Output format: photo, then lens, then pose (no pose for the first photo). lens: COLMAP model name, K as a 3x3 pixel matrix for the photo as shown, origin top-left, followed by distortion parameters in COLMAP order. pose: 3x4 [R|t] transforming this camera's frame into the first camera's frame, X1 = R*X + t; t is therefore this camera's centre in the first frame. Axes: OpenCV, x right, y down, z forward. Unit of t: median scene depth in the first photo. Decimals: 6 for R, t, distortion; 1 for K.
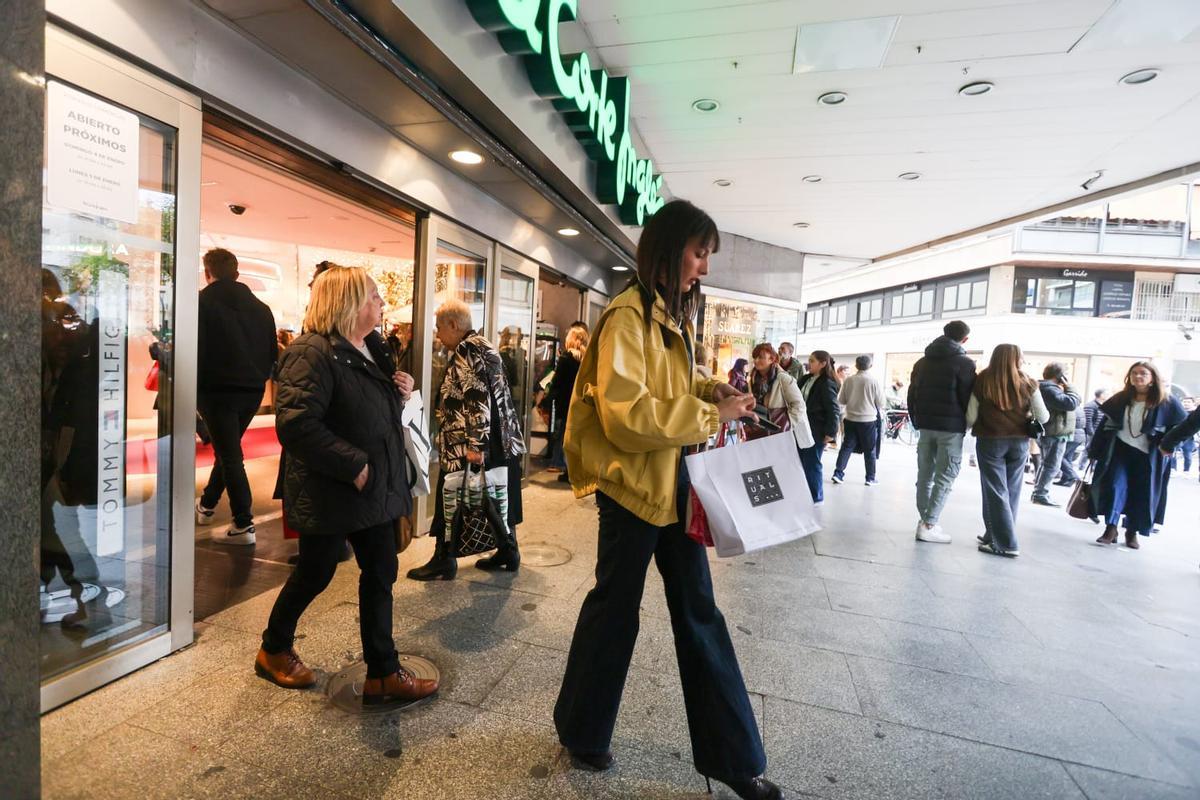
lens RADIAL K [[564.4, 0, 598.5], [0, 564.4, 389.3], [0, 0, 1]] dist [-0.001596, 0.000552]
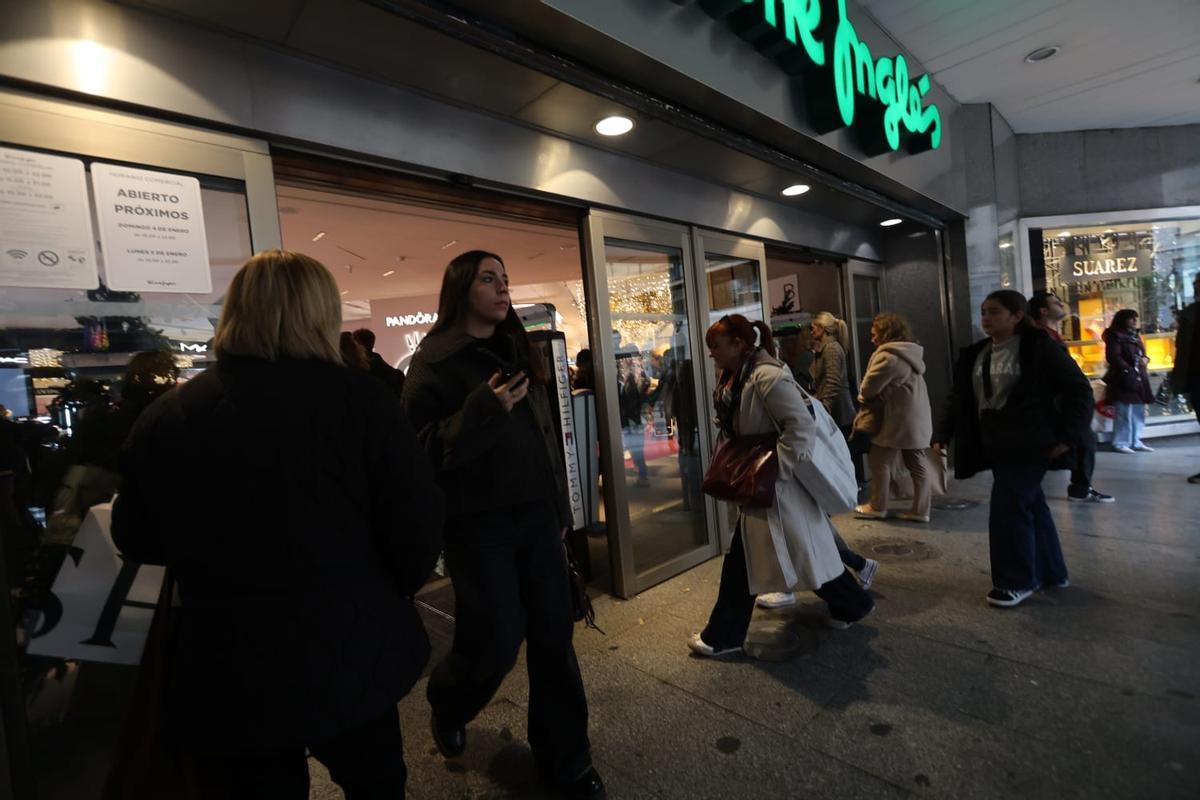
lens RADIAL K [[564.4, 0, 598.5], [0, 564.4, 389.3], [0, 0, 1]] dist [-0.001596, 0.000552]
pose [[0.860919, -0.119560, -0.494494, 0.076735], [0.115045, 0.992567, -0.039691, -0.011037], [0.495563, -0.022718, 0.868275, 0.227836]]
